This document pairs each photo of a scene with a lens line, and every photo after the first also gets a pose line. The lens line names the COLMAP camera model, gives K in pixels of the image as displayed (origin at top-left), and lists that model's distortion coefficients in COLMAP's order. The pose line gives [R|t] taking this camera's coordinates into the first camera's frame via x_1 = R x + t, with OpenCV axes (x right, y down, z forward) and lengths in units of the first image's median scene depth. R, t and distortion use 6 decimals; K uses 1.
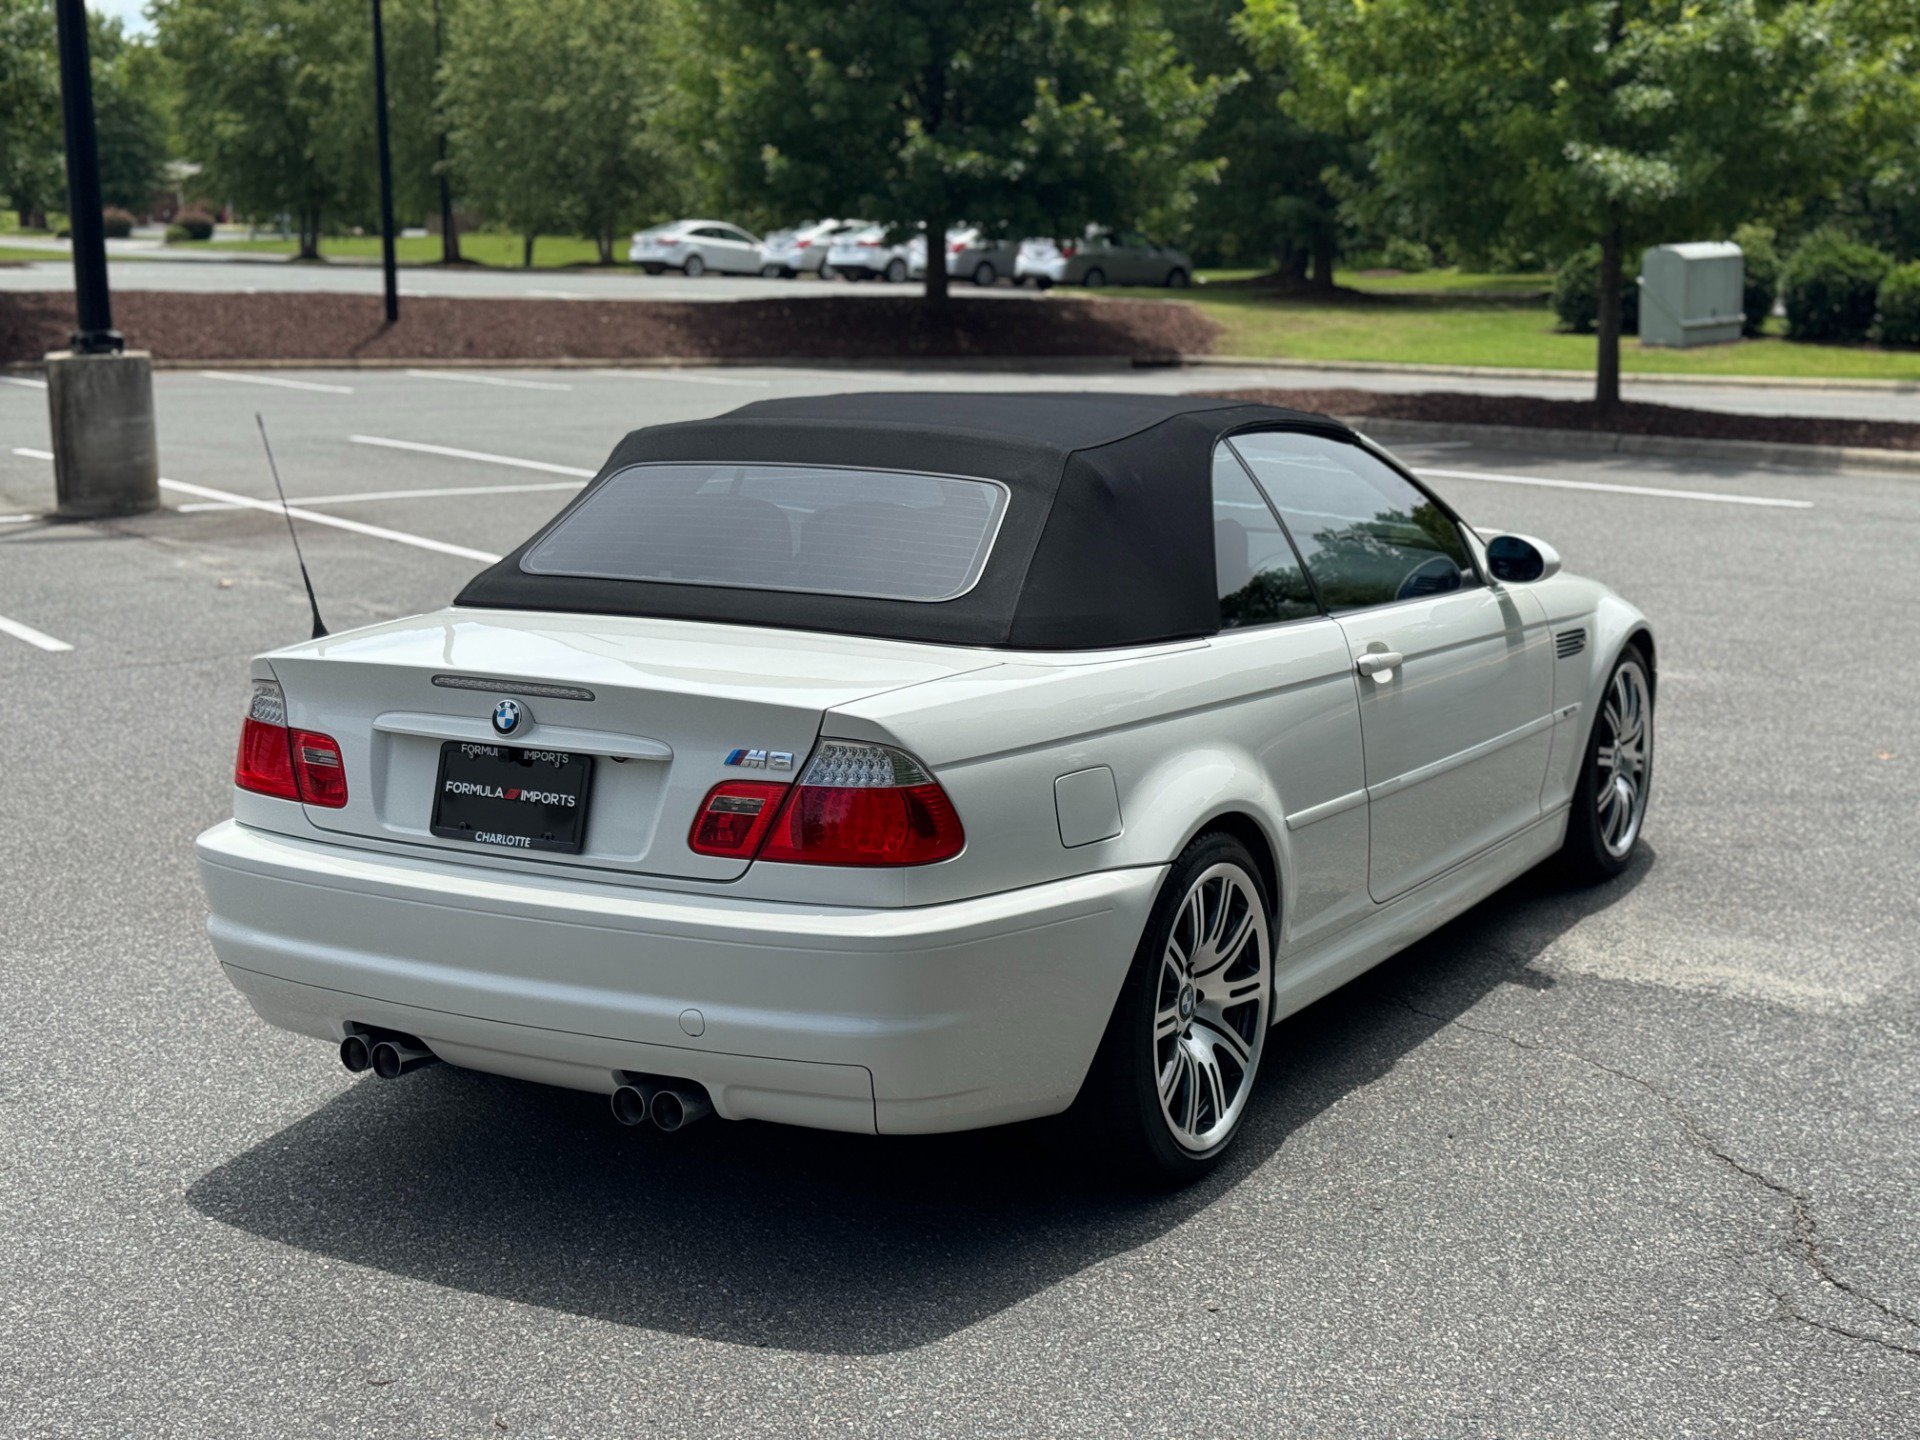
lens RADIAL K [[2702.6, 0, 966.0], [0, 2702.6, 720.2], [0, 0, 1]] dist [0.118137, 0.000000]
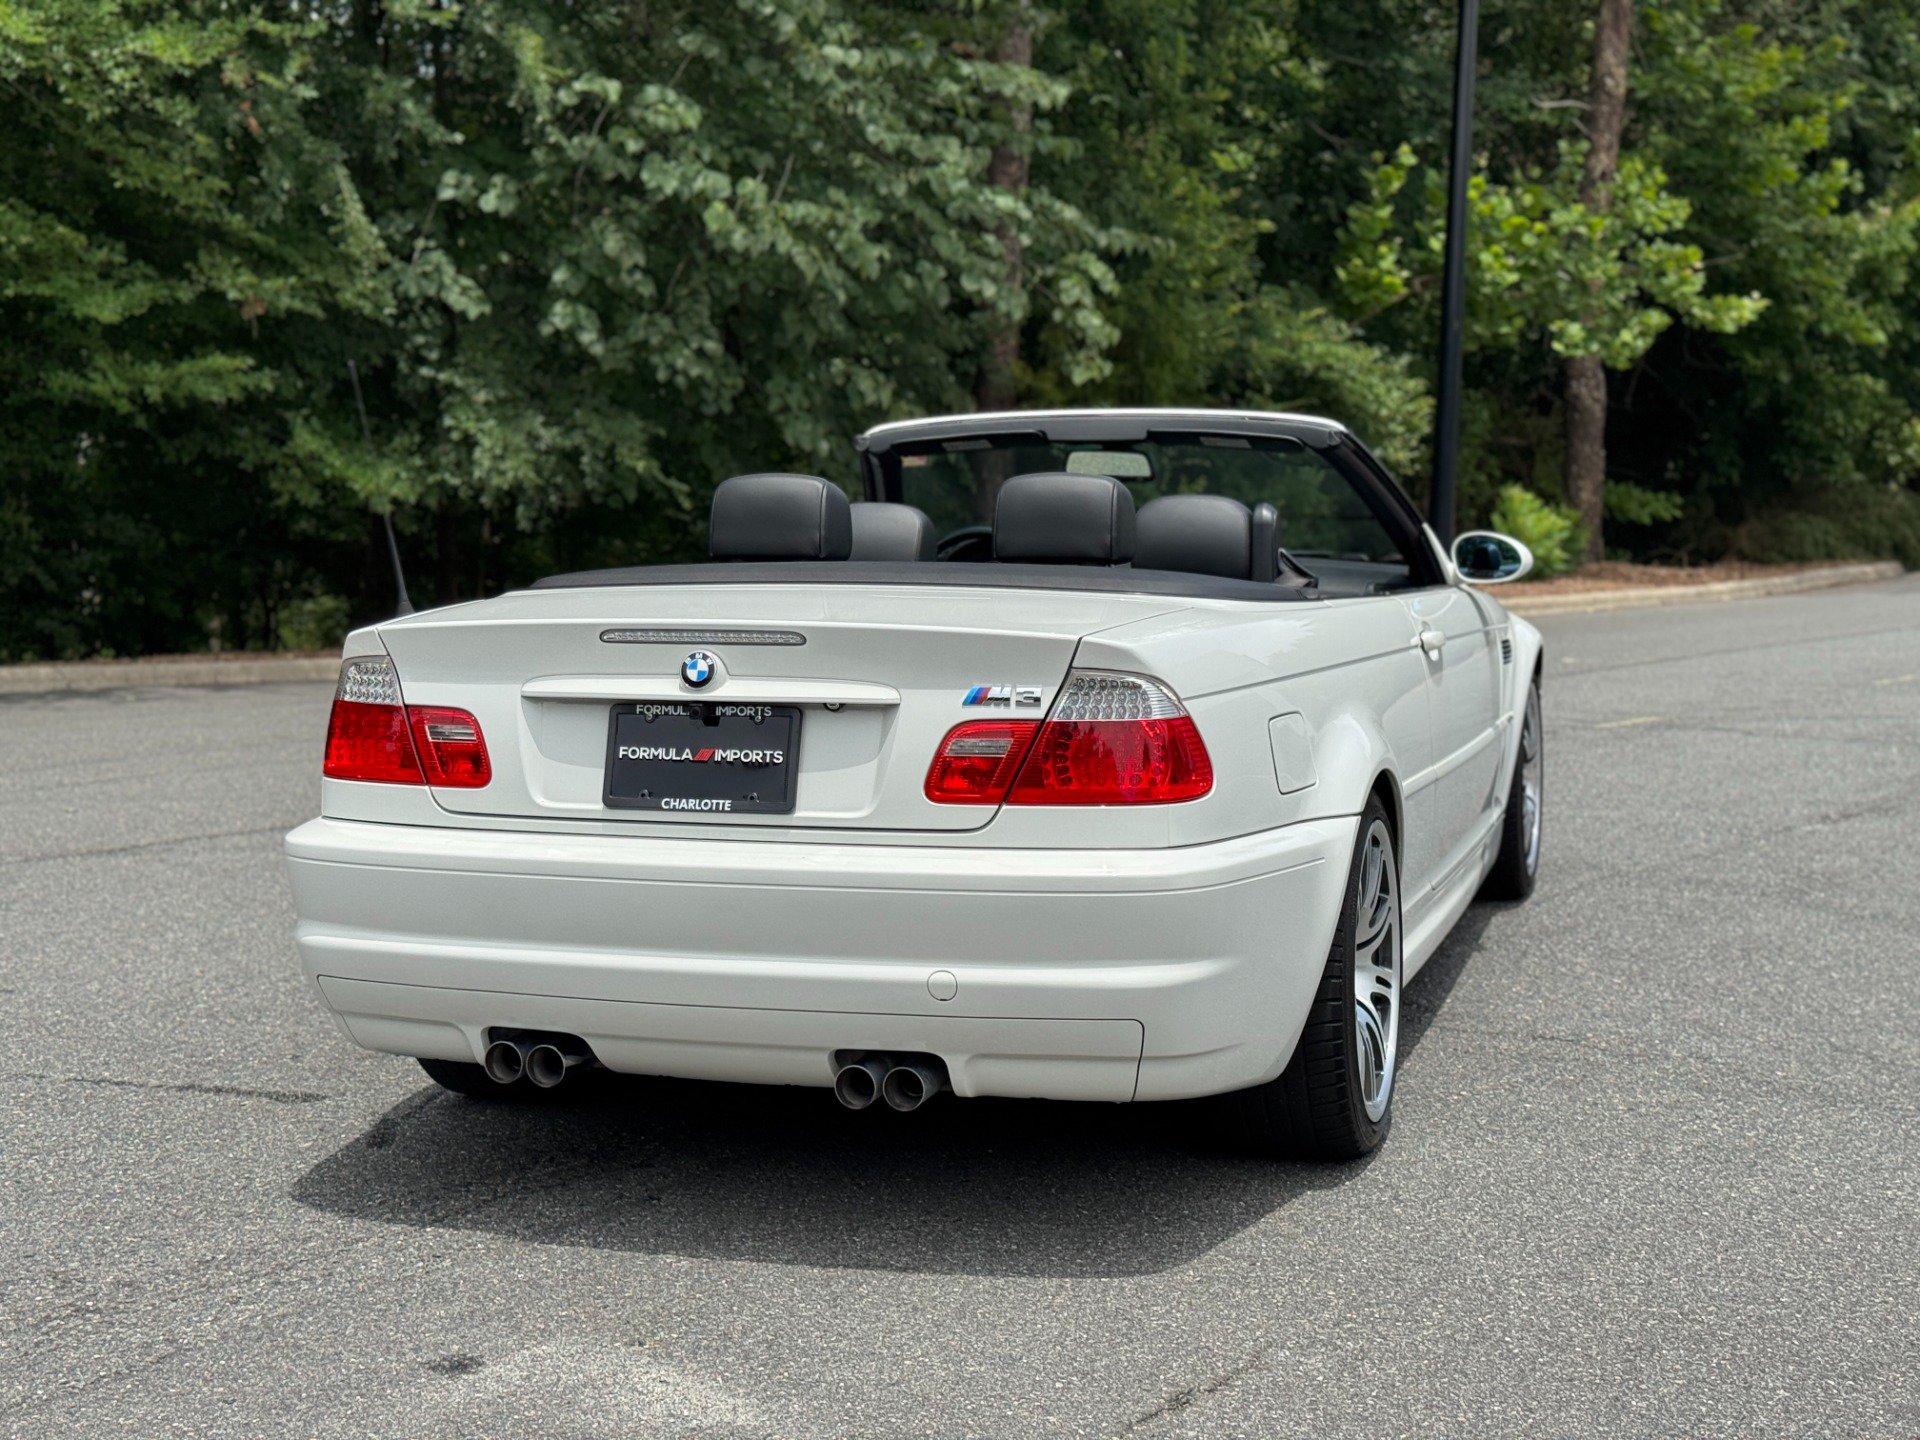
lens RADIAL K [[2702.6, 0, 953.8], [0, 2702.6, 722.5], [0, 0, 1]] dist [0.118137, 0.000000]
pose [[0.980277, -0.030531, 0.195258, -0.261769], [0.043154, 0.997221, -0.060726, 0.075255], [-0.192861, 0.067955, 0.978870, 0.092875]]
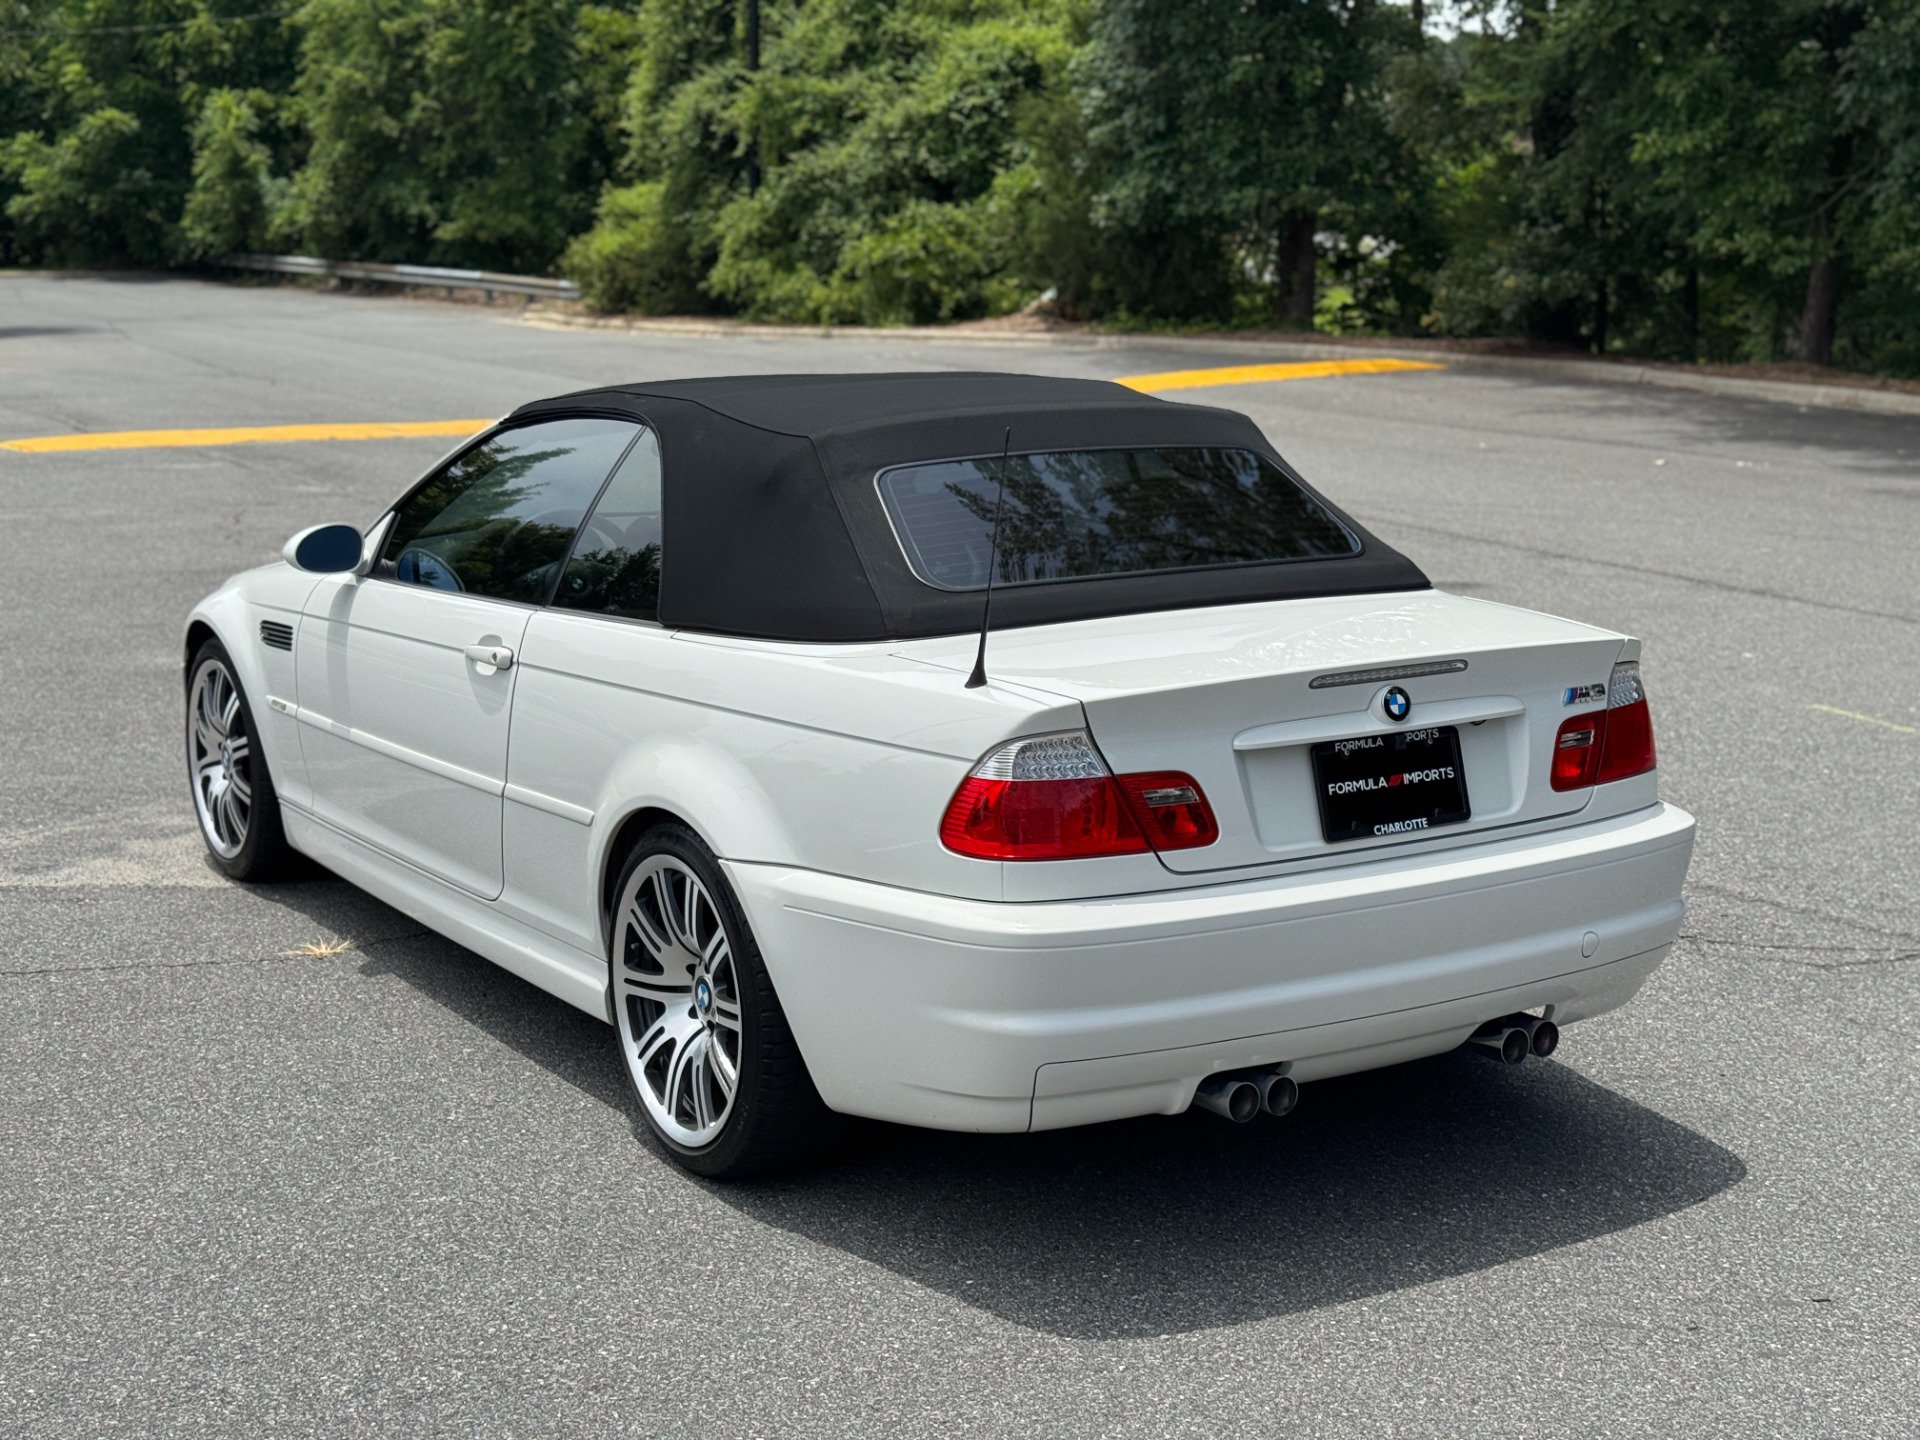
lens RADIAL K [[2702.6, 0, 952.6], [0, 2702.6, 724.5], [0, 0, 1]] dist [0.118137, 0.000000]
pose [[0.481034, -0.158811, 0.862198, -1.098135], [0.152928, 0.983578, 0.095848, -0.112967], [-0.863261, 0.085748, 0.497422, 0.642678]]
